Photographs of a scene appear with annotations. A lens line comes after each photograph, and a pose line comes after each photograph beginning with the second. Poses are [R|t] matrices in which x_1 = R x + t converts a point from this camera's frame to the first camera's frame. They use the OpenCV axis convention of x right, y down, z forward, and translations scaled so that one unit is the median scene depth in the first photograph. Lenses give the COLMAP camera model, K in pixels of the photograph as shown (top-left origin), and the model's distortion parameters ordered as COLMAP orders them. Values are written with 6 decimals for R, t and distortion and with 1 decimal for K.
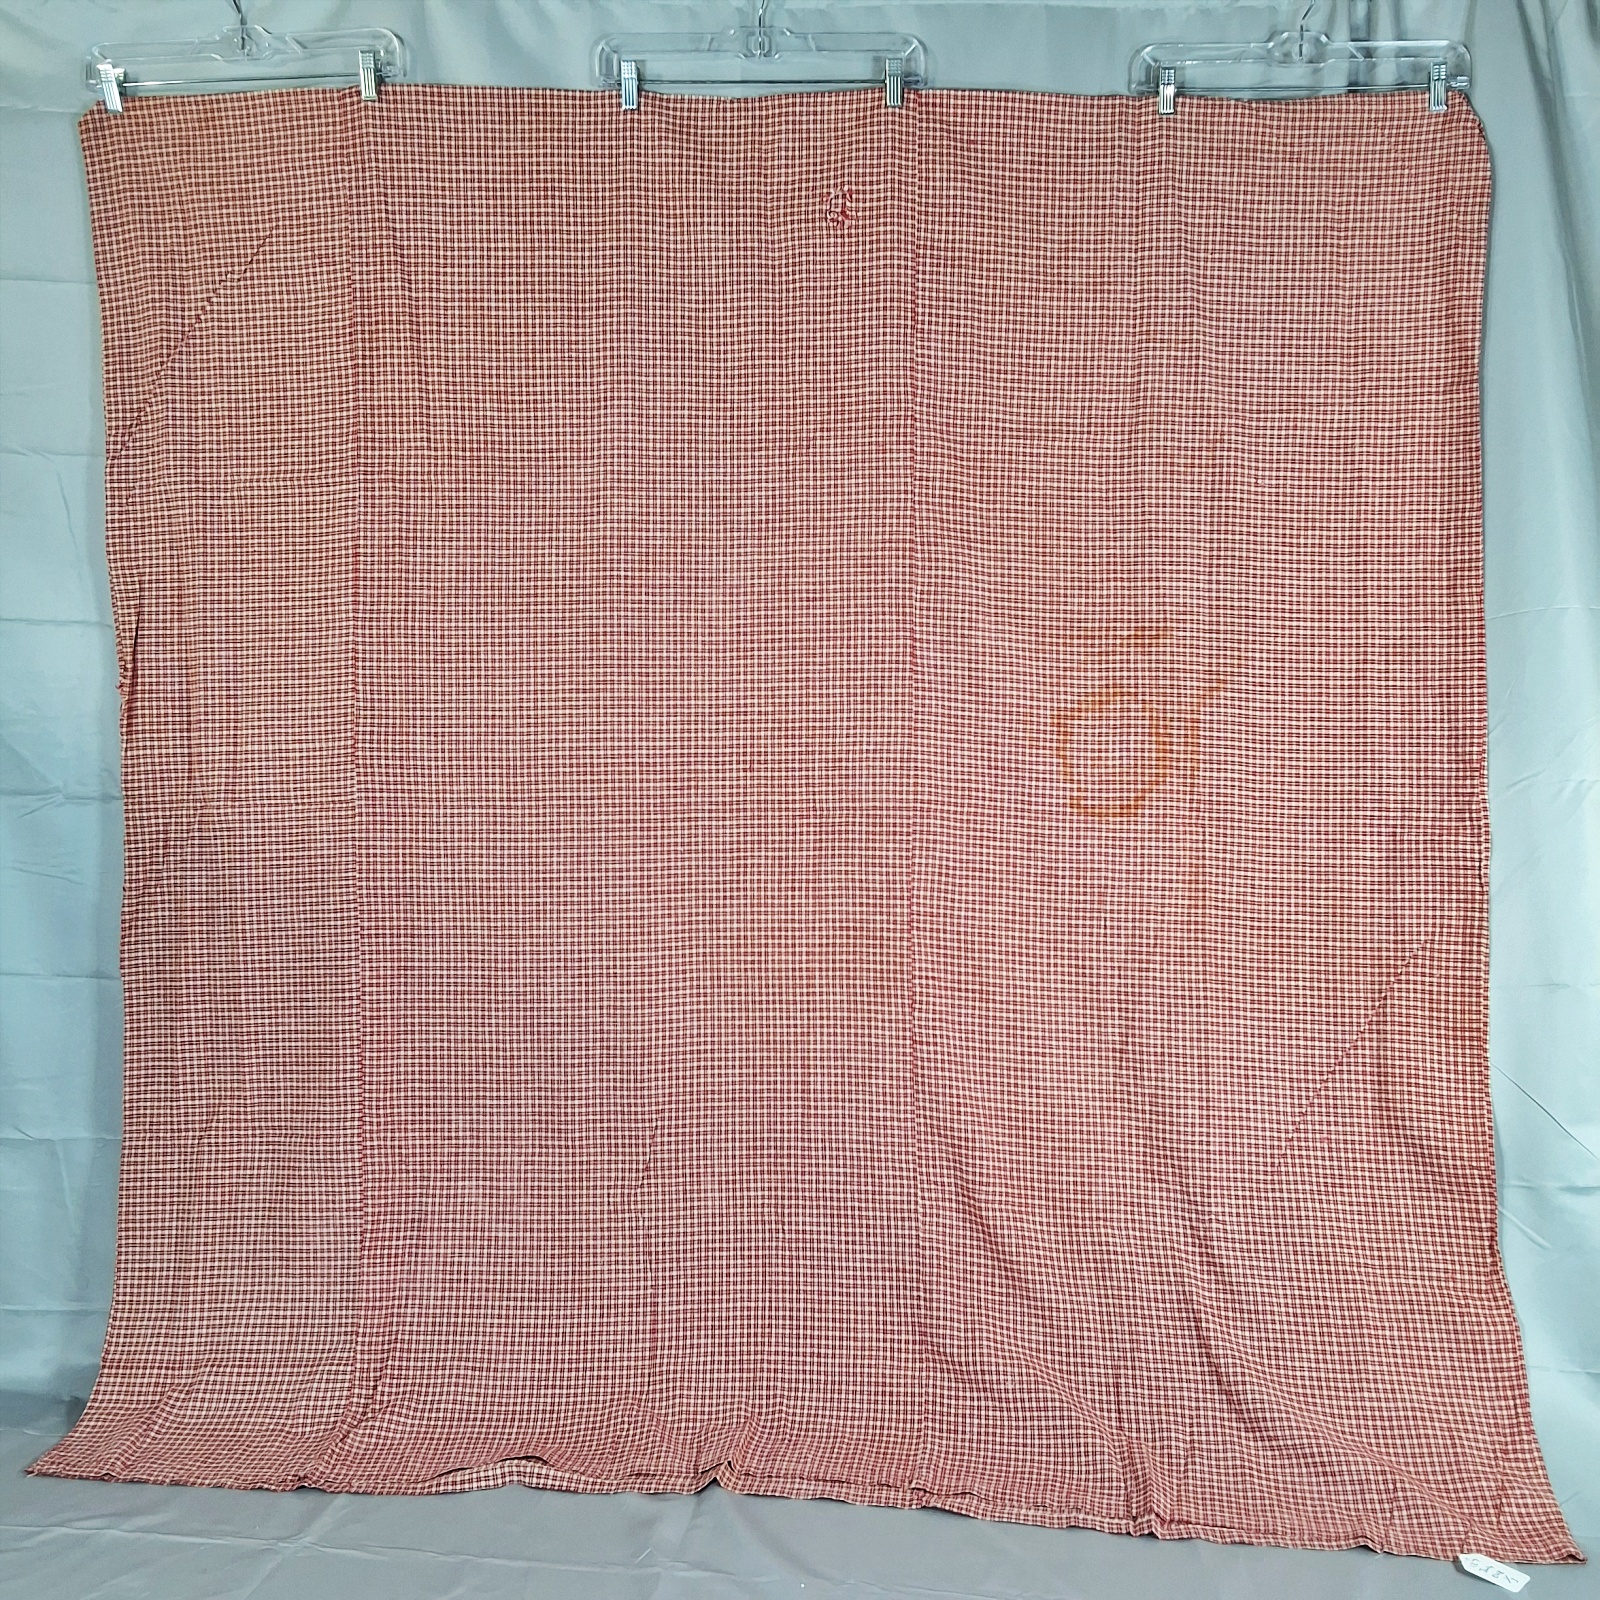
lens RADIAL K [[1737.5, 0, 827.0], [0, 1737.5, 813.8], [0, 0, 1]] dist [0.119038, -0.141163]
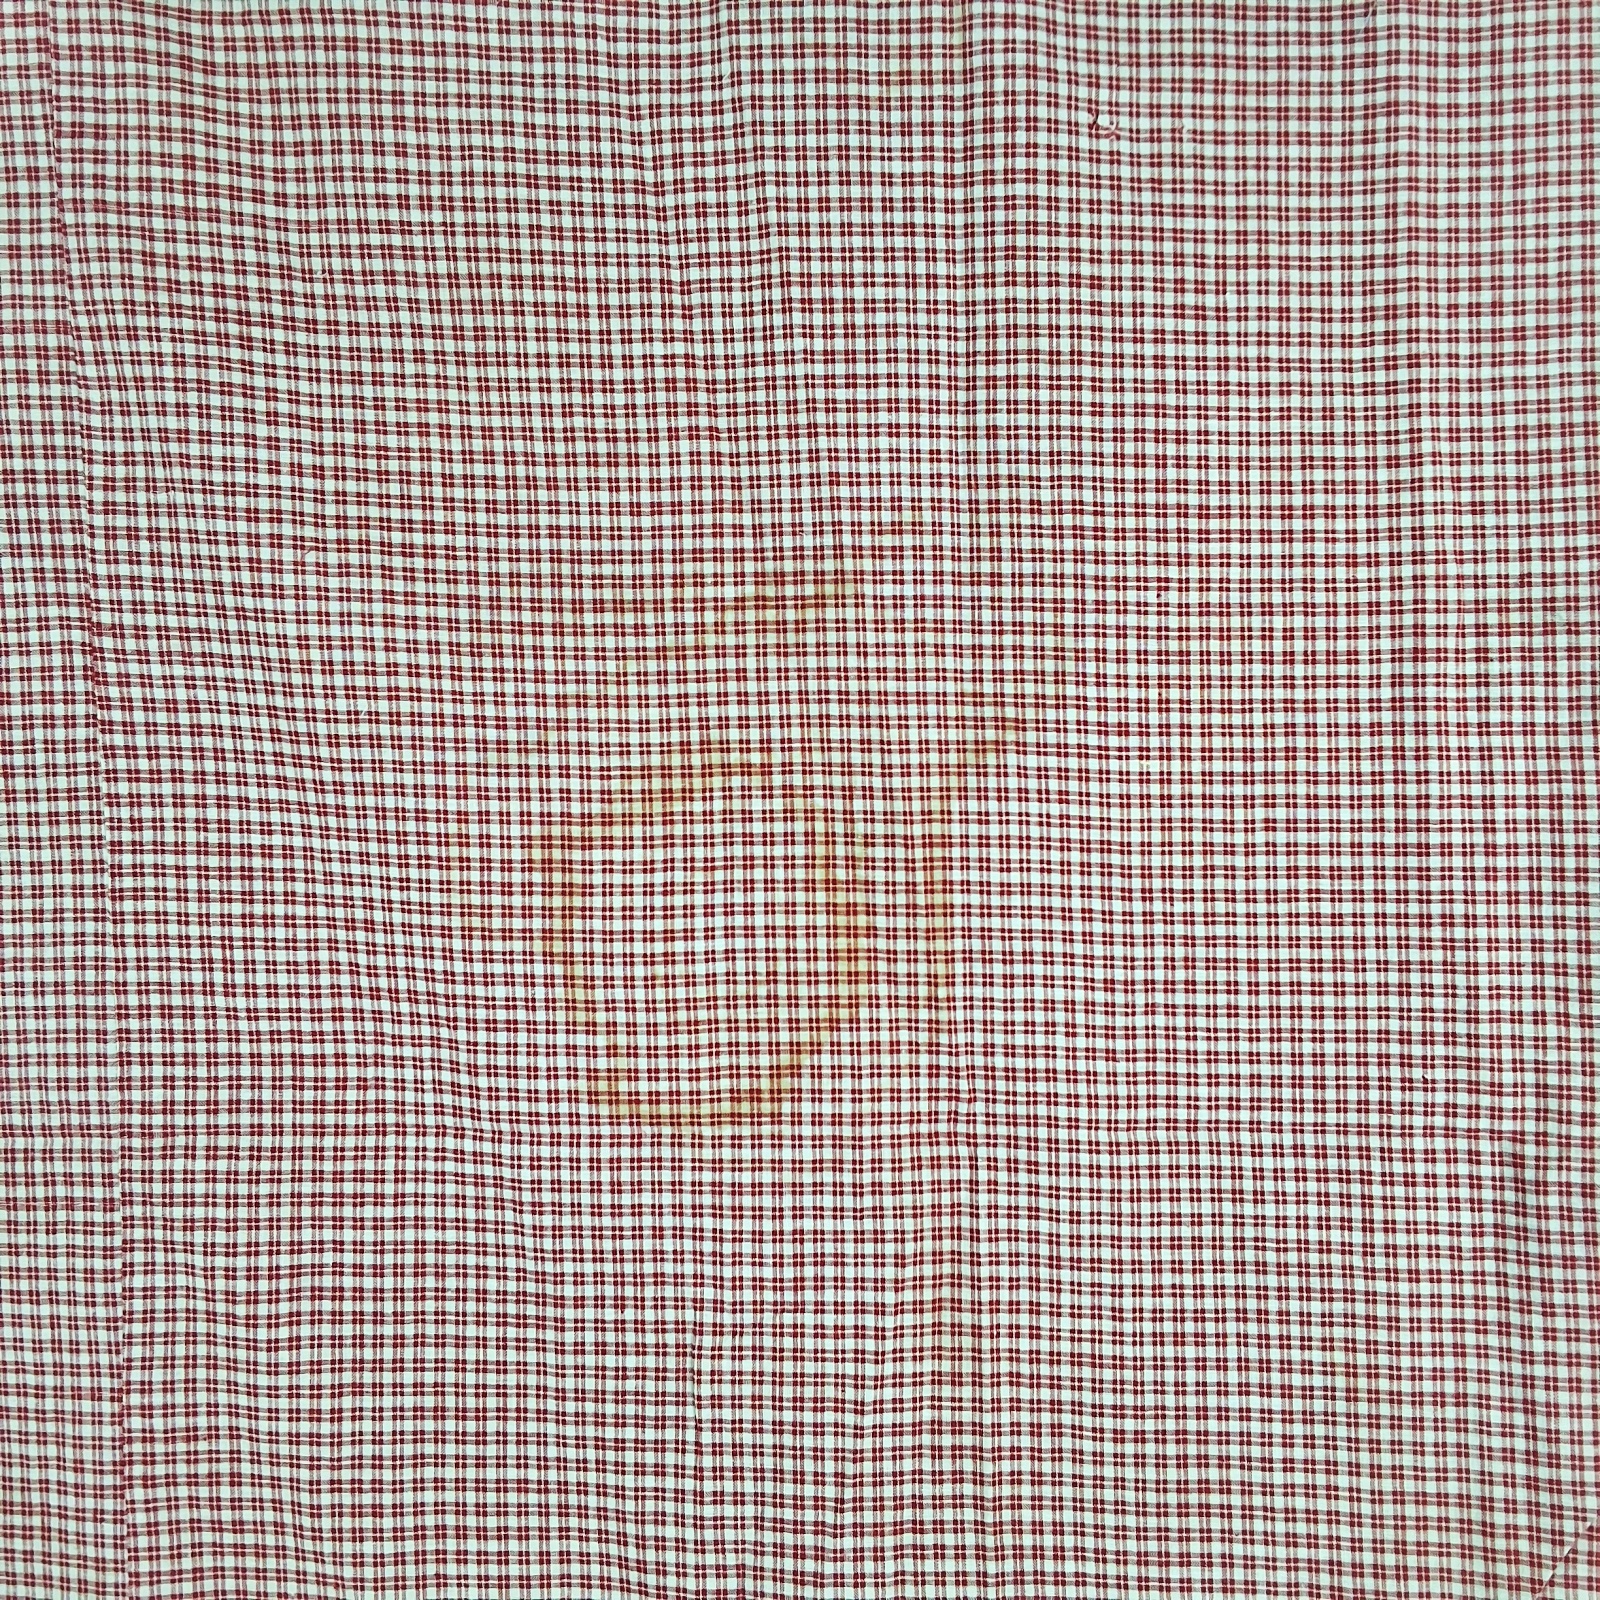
lens RADIAL K [[1770.1, 0, 800.0], [0, 1770.1, 800.0], [0, 0, 1]] dist [0.110640, -0.053629]
pose [[0.998279, -0.038166, 0.044517, 0.172283], [0.035100, 0.997087, 0.067722, -0.088134], [-0.046972, -0.066043, 0.996711, 0.667575]]
